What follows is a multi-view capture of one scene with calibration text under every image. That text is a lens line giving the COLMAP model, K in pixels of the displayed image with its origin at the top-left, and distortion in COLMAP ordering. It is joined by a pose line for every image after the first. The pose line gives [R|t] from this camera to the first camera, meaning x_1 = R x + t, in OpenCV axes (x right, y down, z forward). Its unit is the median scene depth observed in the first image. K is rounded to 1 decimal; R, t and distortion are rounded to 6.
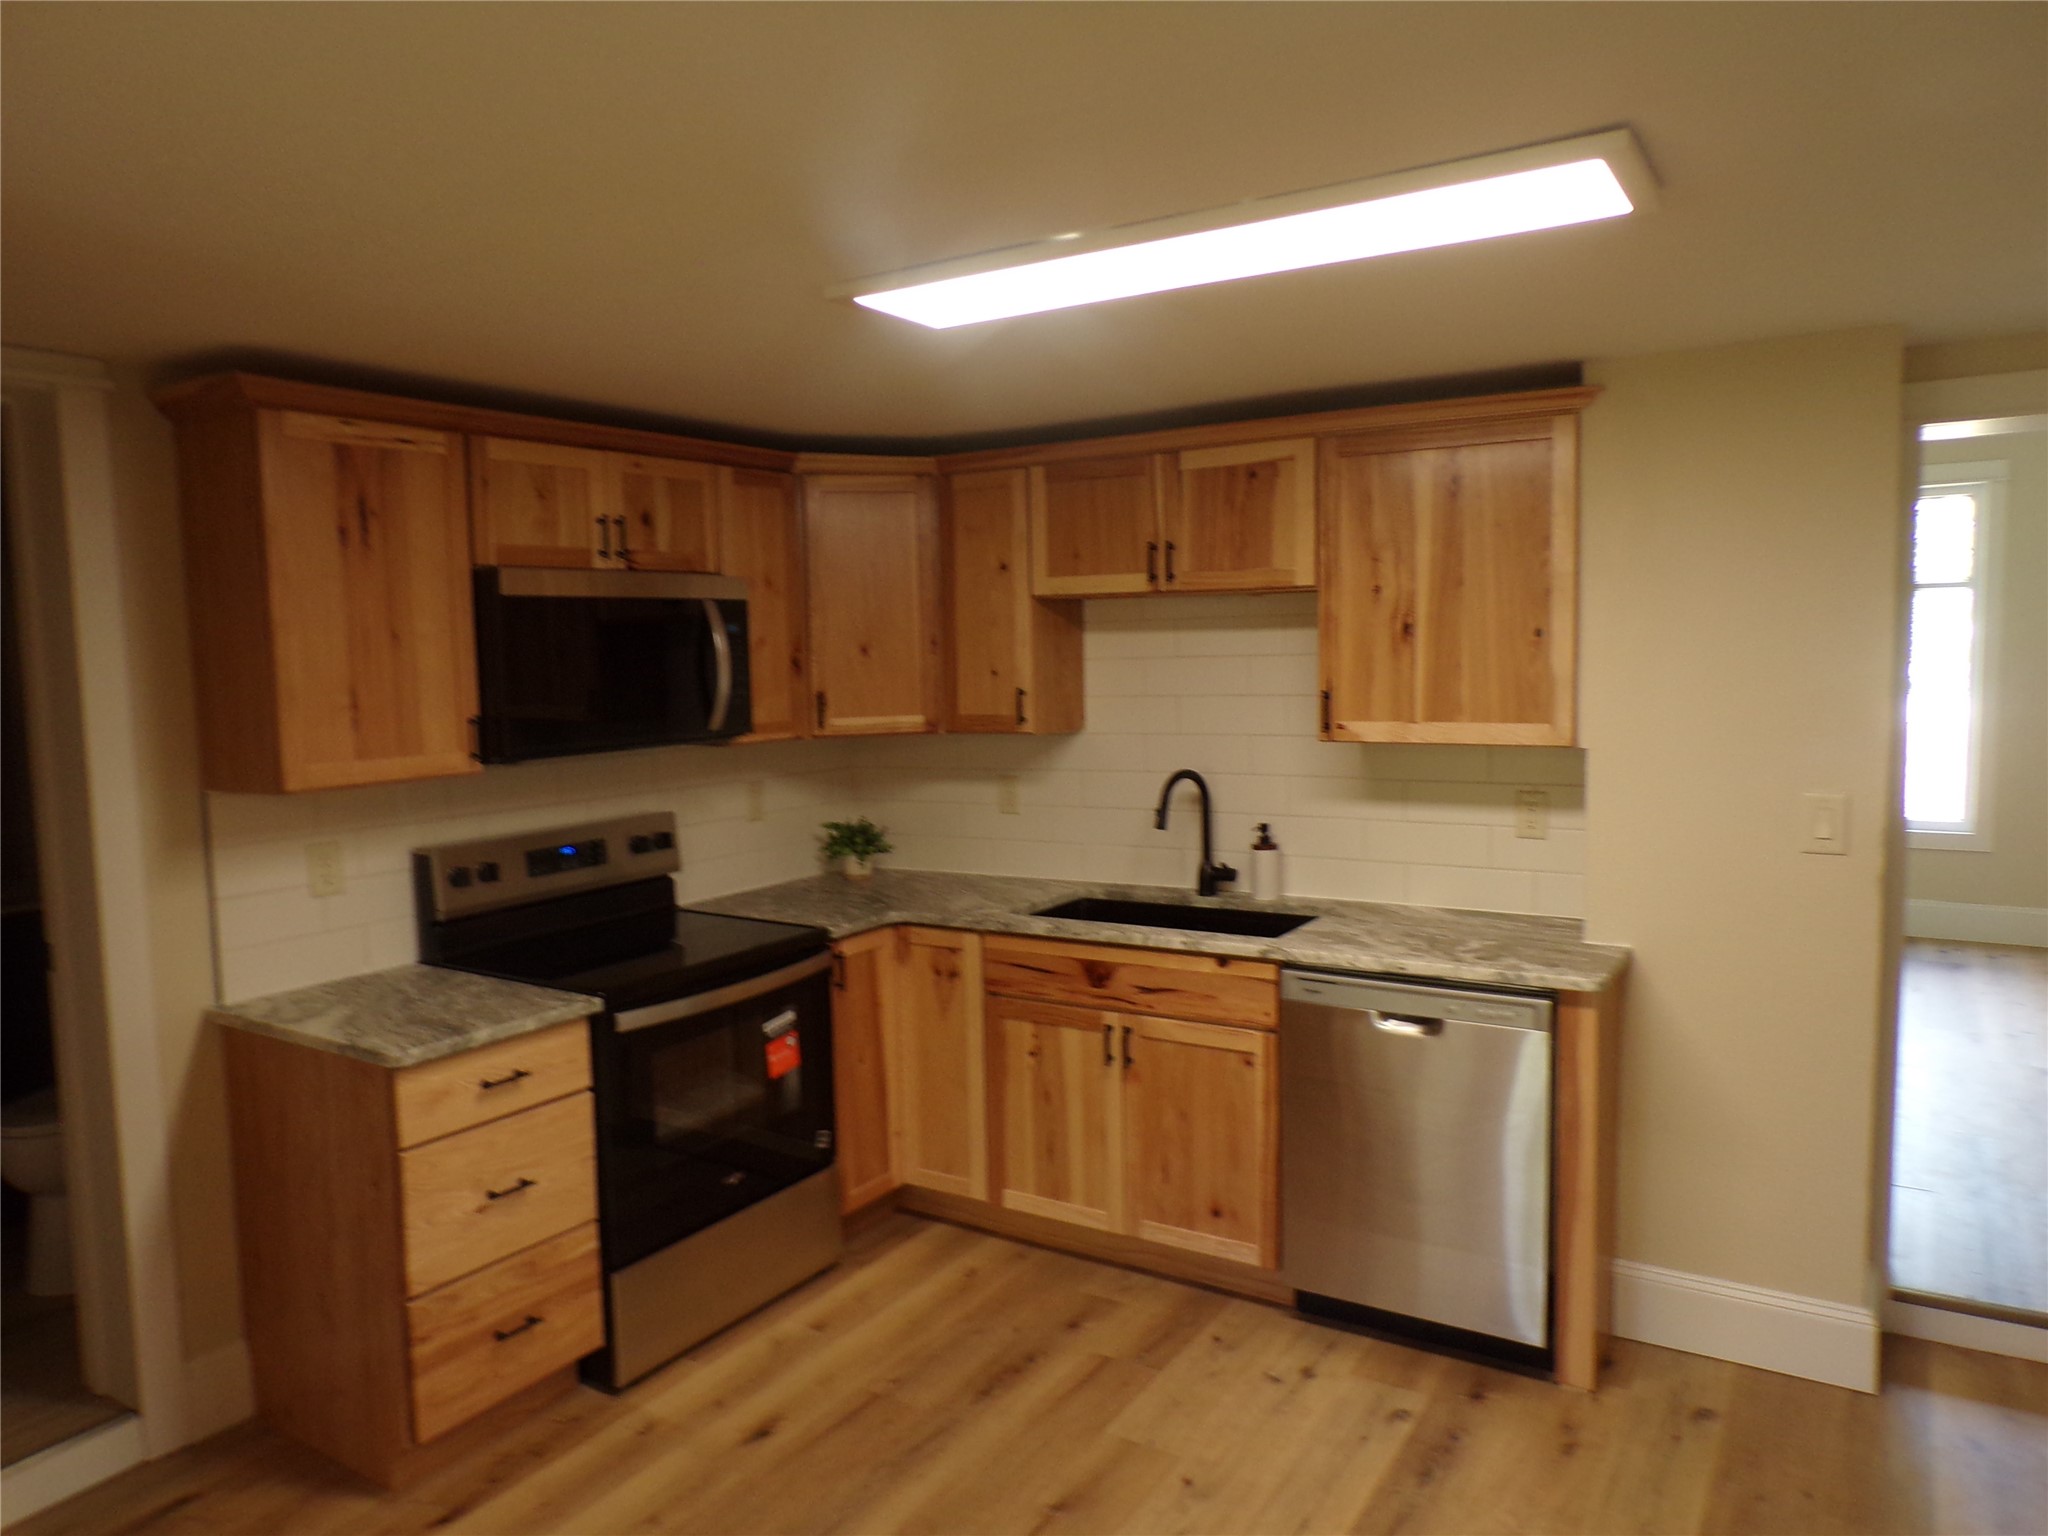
lens RADIAL K [[1401.8, 0, 1021.0], [0, 1401.8, 771.4], [0, 0, 1]] dist [-0.005142, 0.010056]
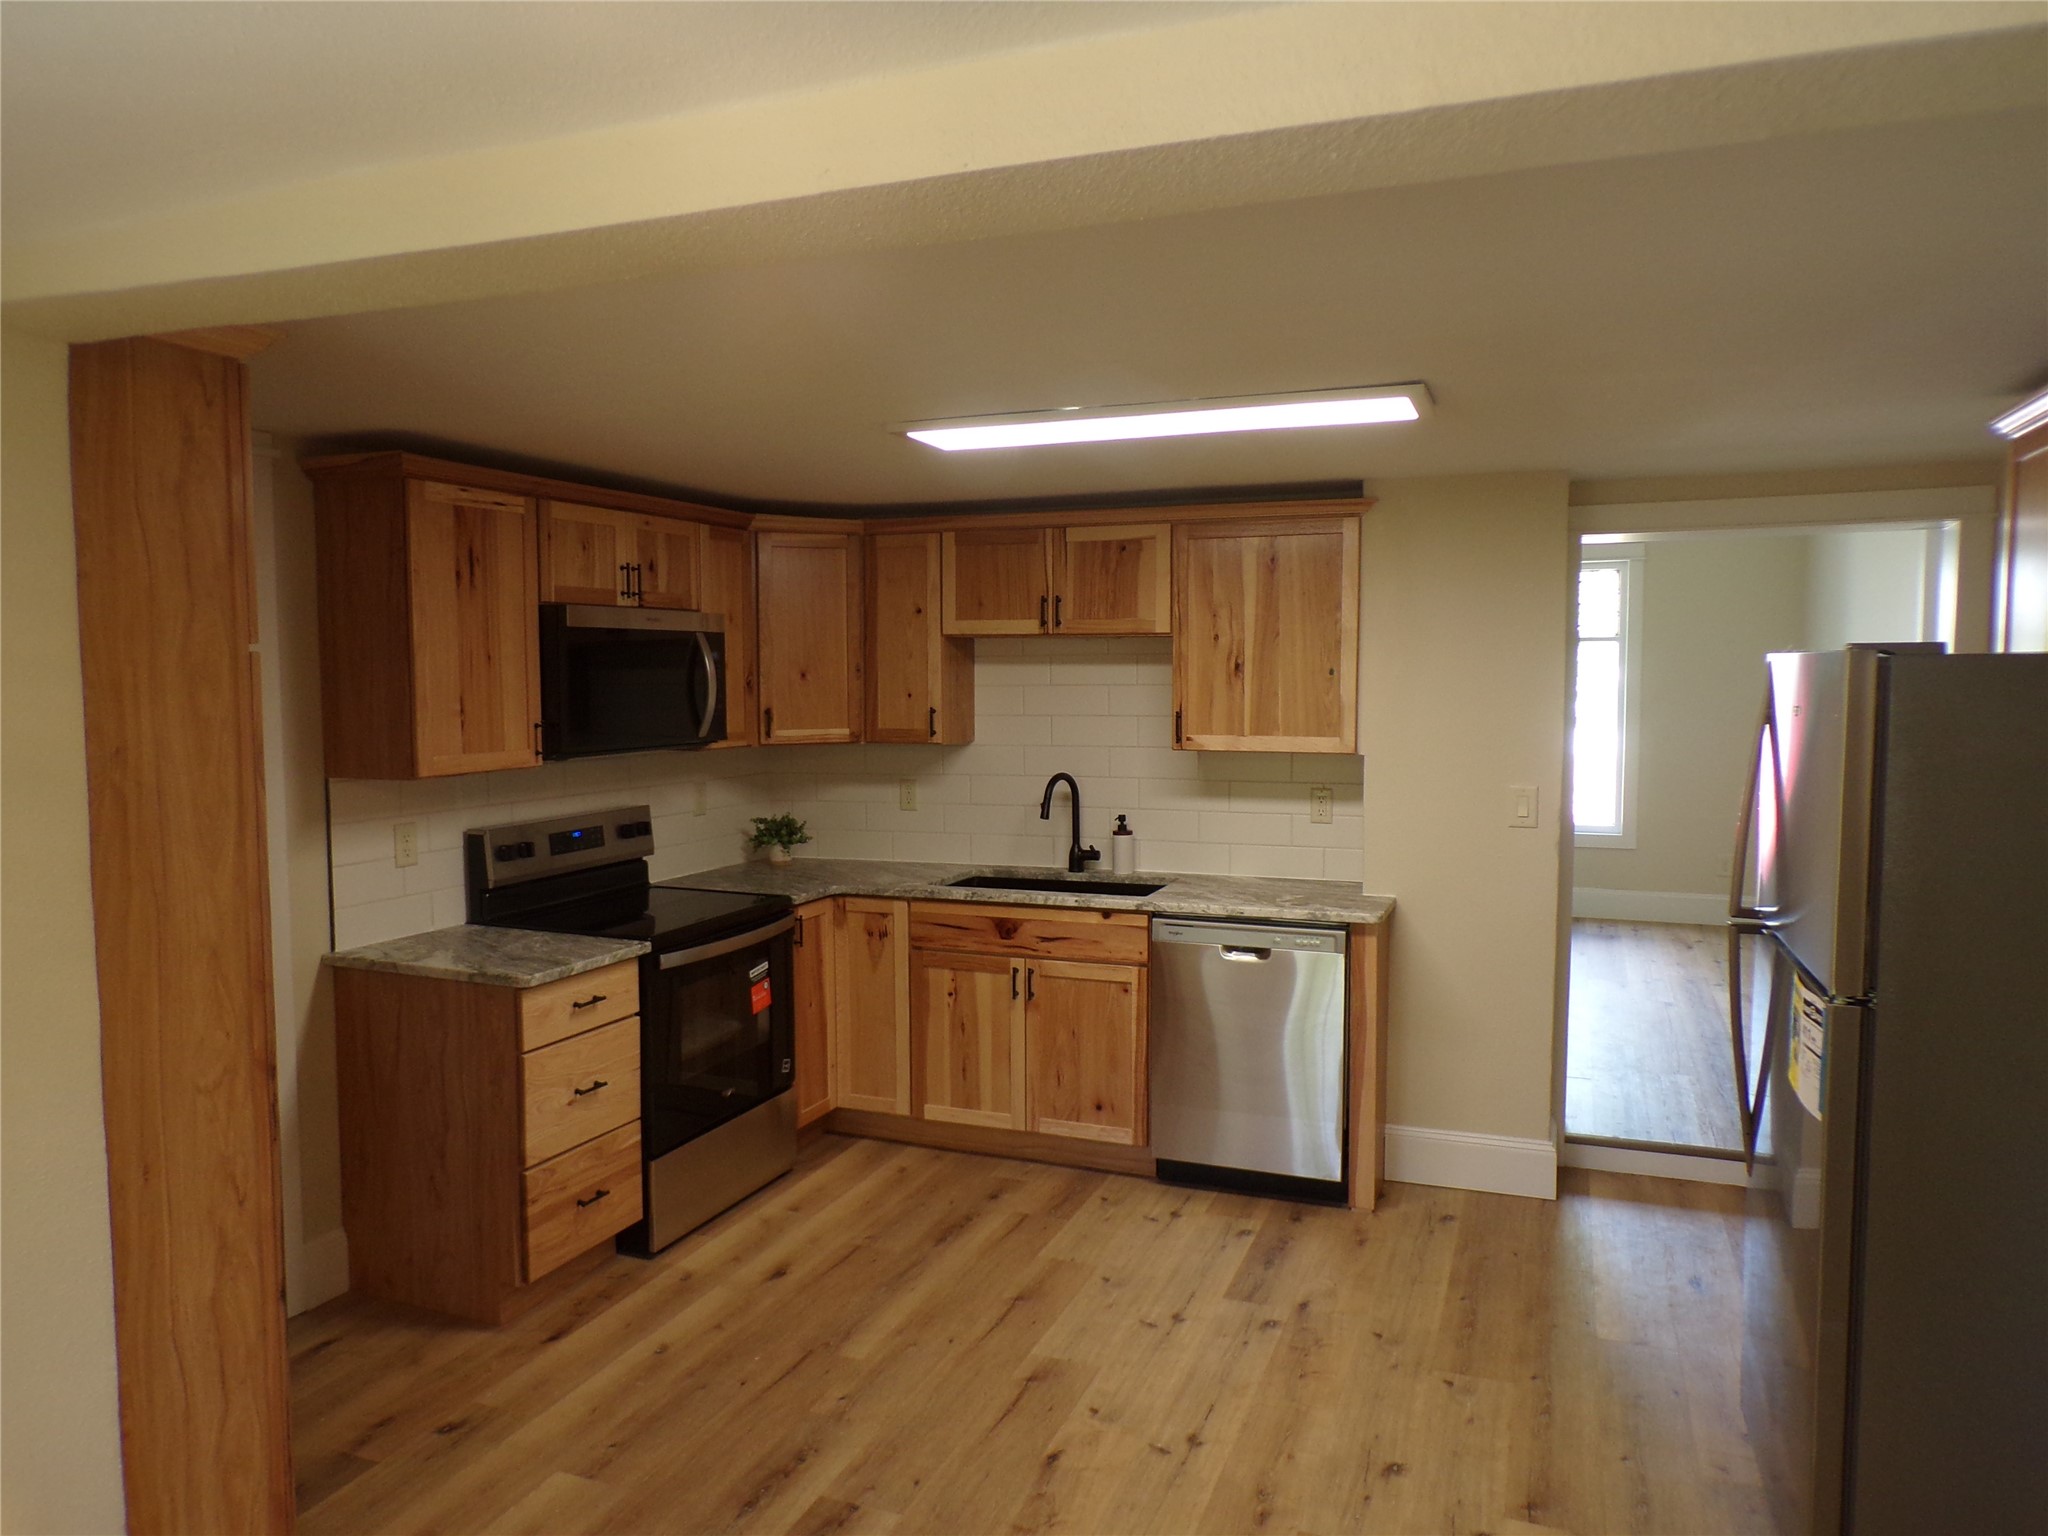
lens RADIAL K [[1401.8, 0, 1026.9], [0, 1401.8, 767.4], [0, 0, 1]] dist [-0.005142, 0.010056]
pose [[0.981827, 0.006477, 0.189670, -0.186894], [-0.002091, 0.999726, -0.023318, 0.028357], [-0.189769, 0.022498, 0.981571, -0.298163]]
